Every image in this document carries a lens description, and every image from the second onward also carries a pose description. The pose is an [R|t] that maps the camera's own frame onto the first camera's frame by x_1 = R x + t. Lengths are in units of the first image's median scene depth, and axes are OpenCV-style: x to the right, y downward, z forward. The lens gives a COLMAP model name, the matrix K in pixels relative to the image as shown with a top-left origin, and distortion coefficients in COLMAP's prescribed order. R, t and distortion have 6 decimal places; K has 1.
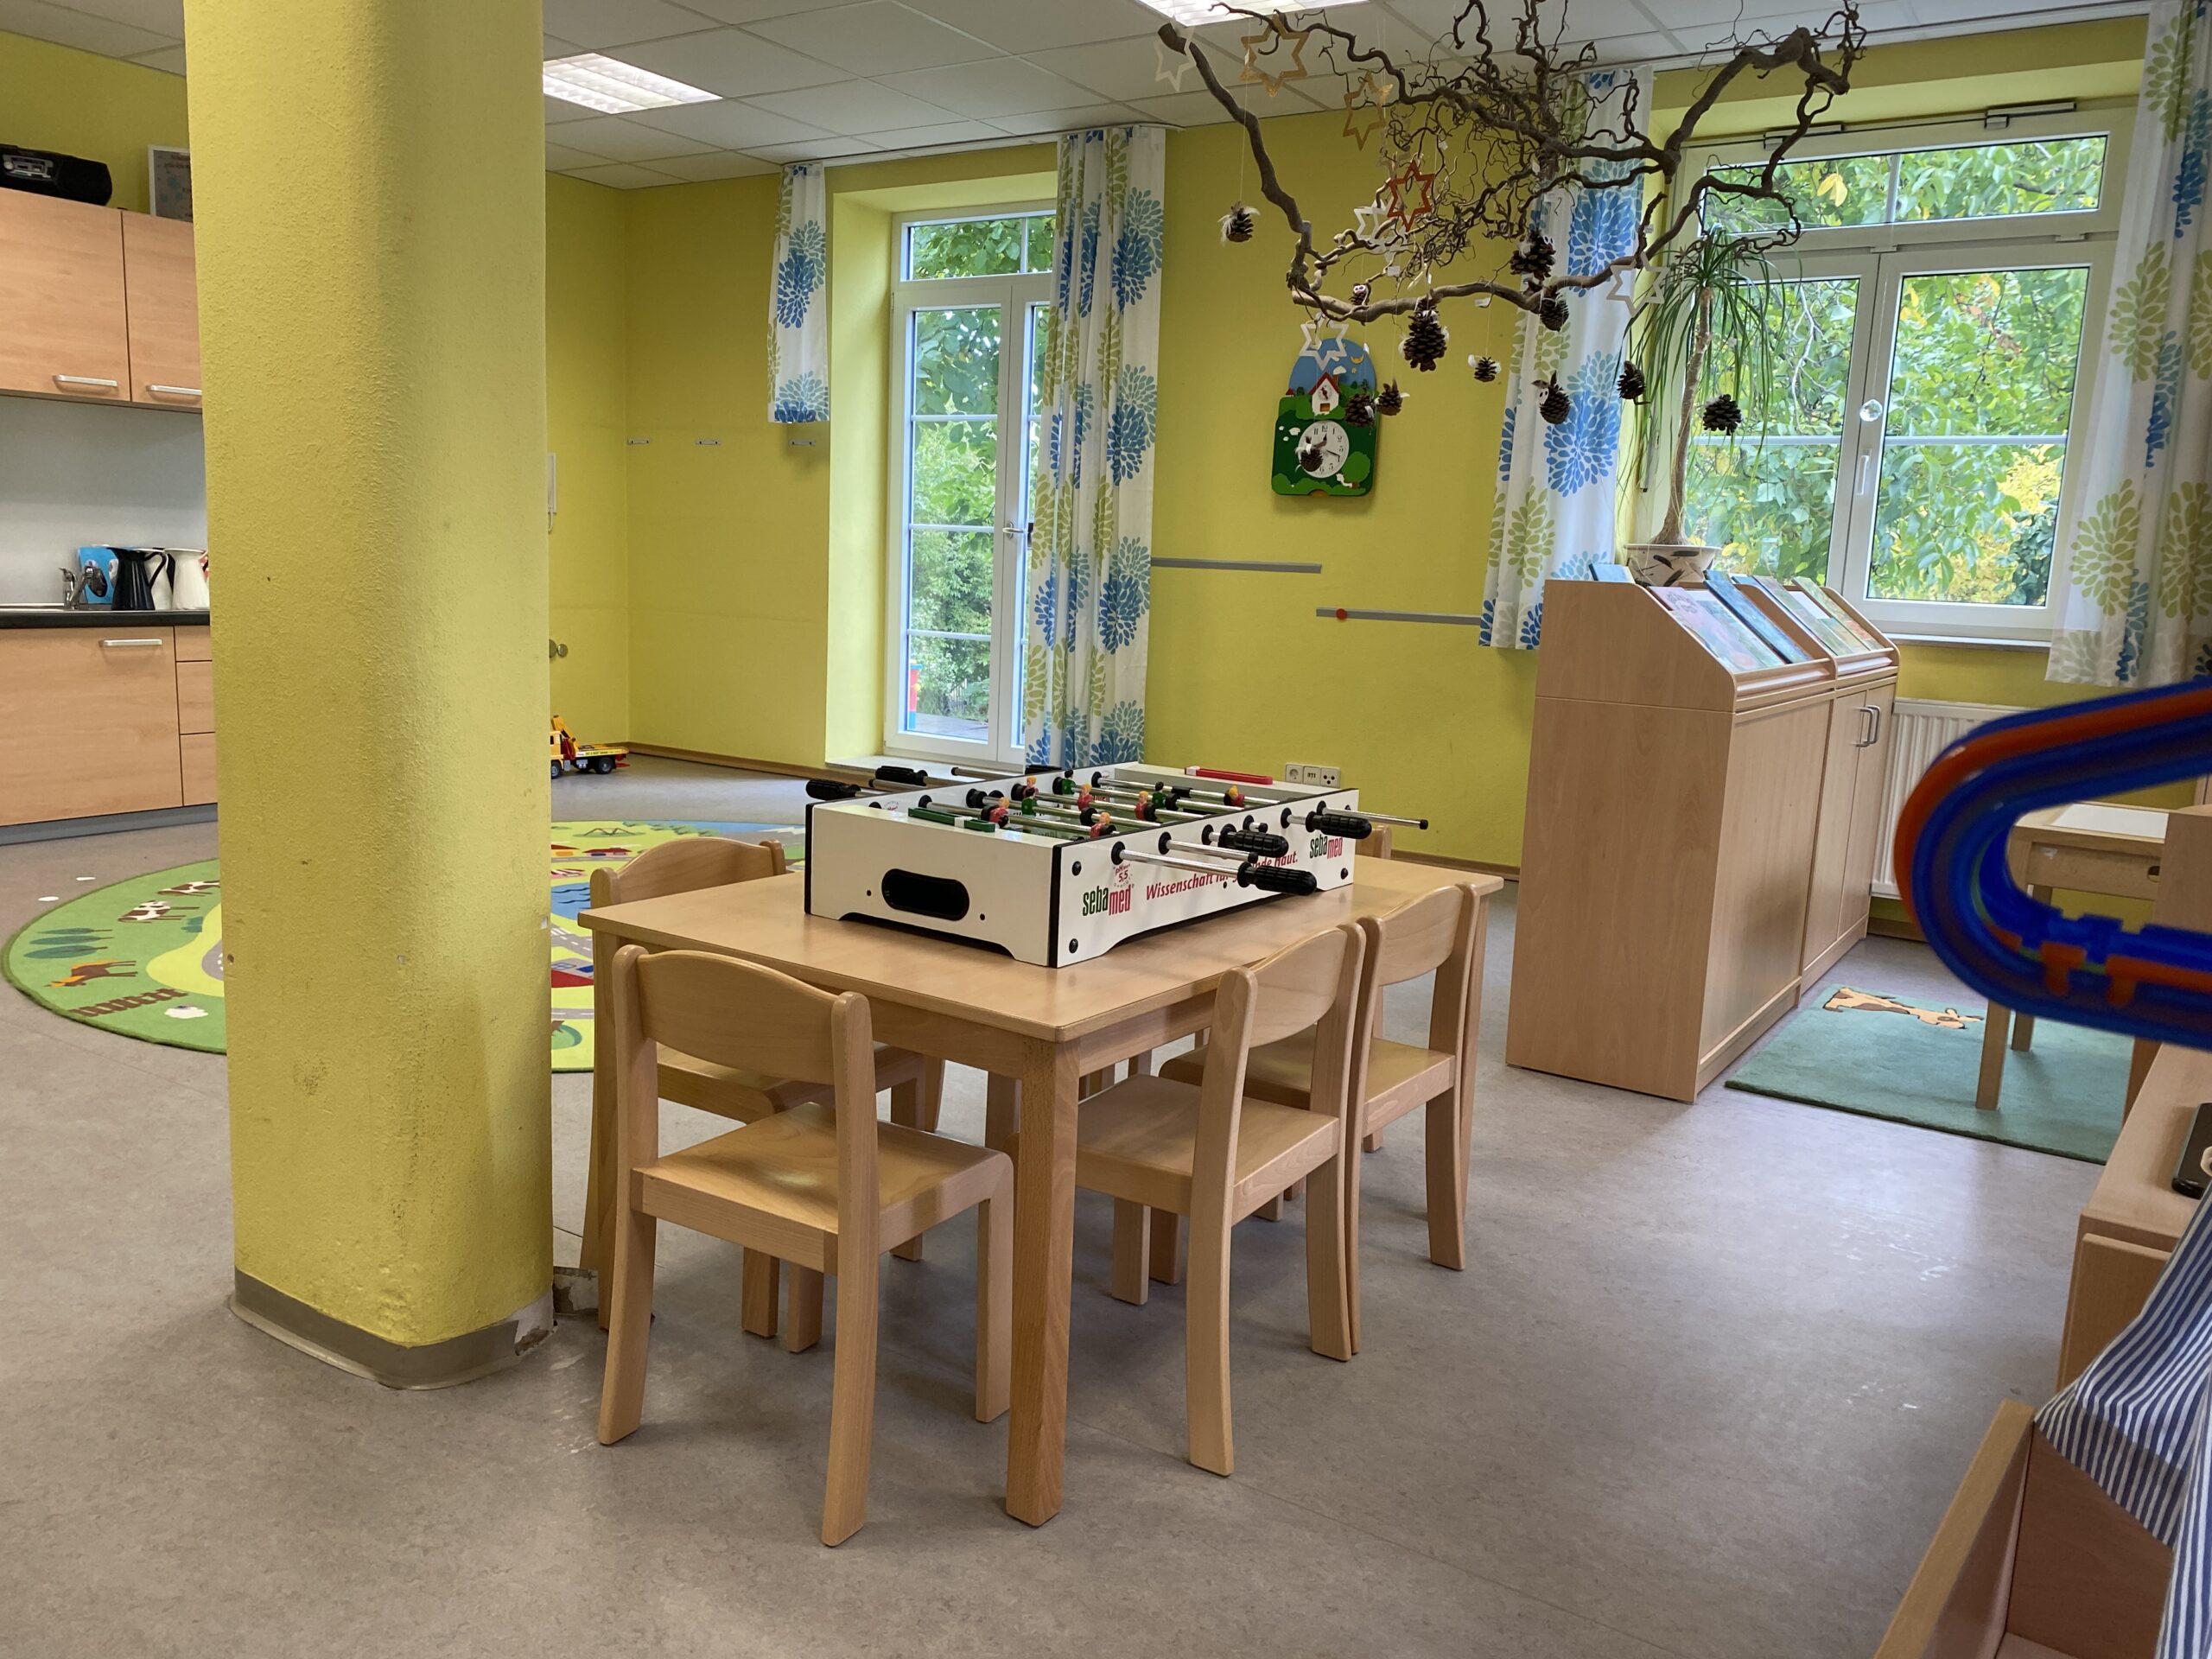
lens RADIAL K [[1685.5, 0, 1077.4], [0, 1685.5, 831.6], [0, 0, 1]] dist [0.061337, -0.058482]
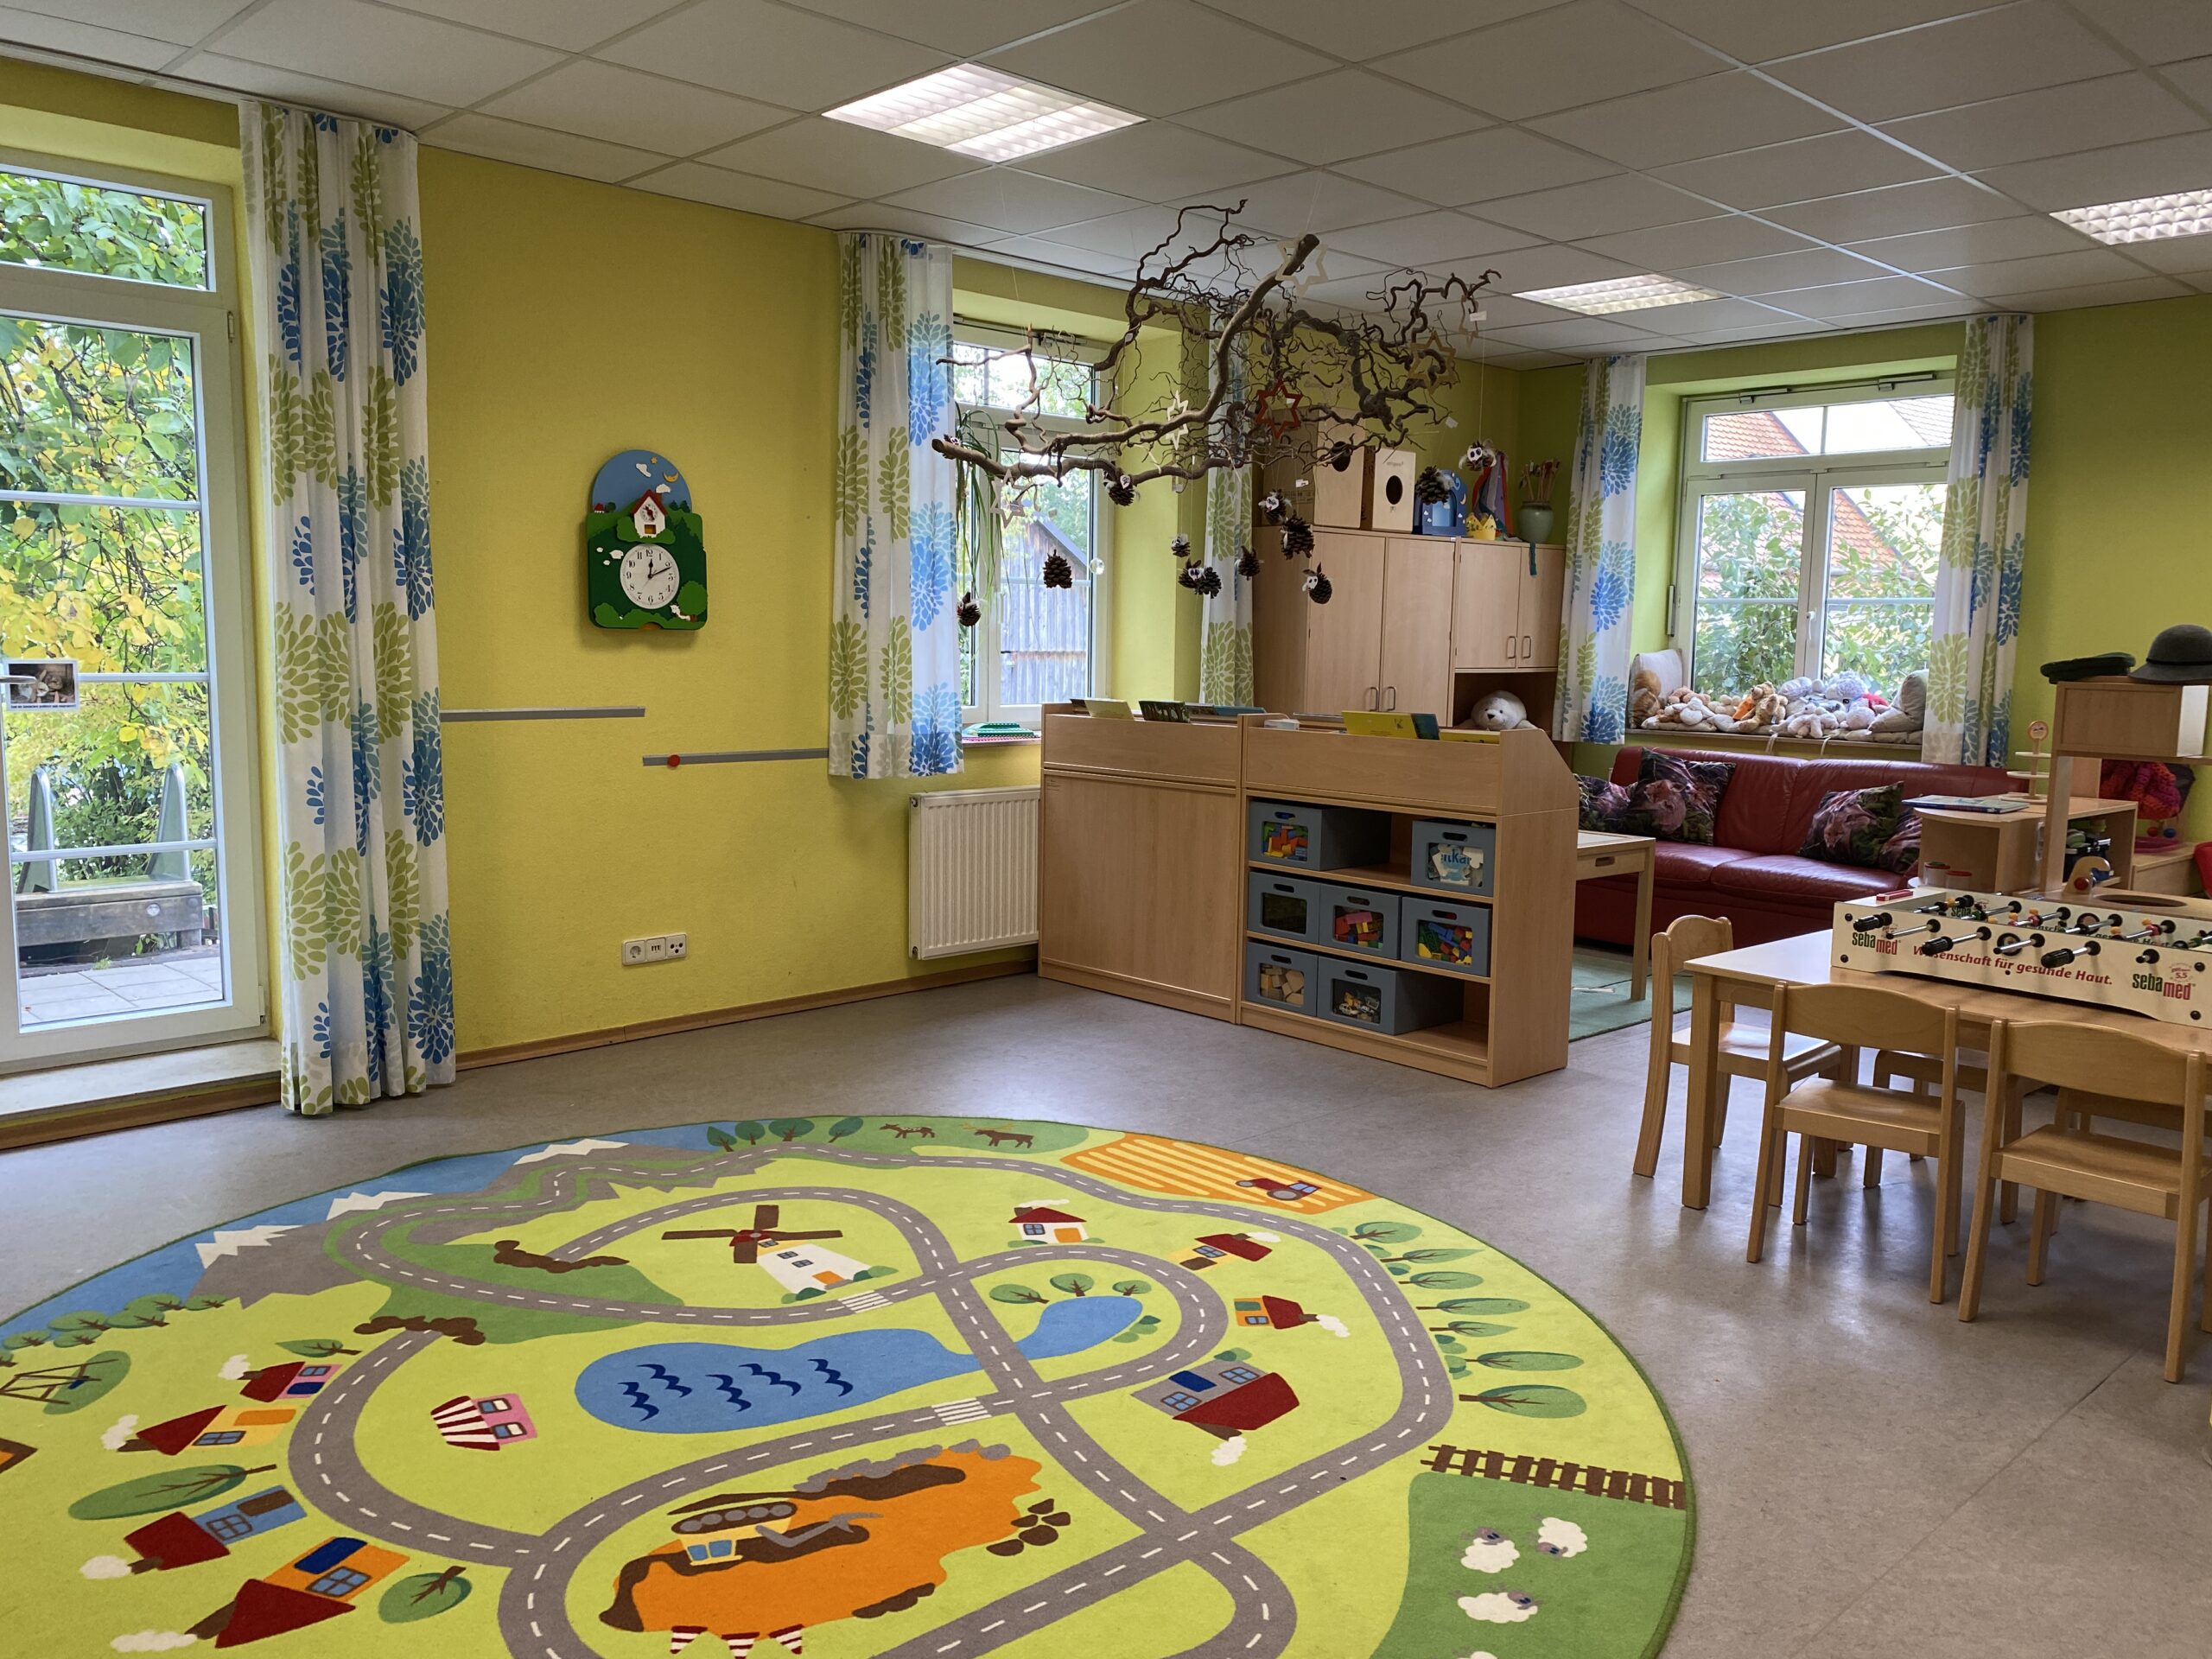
lens RADIAL K [[1738.0, 0, 1106.0], [0, 1738.0, 829.5], [0, 0, 1]] dist [0.056132, -0.007753]
pose [[0.225055, -0.150551, 0.962645, -0.887477], [0.152790, 0.981220, 0.117735, -0.219077], [-0.962292, 0.120586, 0.243831, 0.745548]]
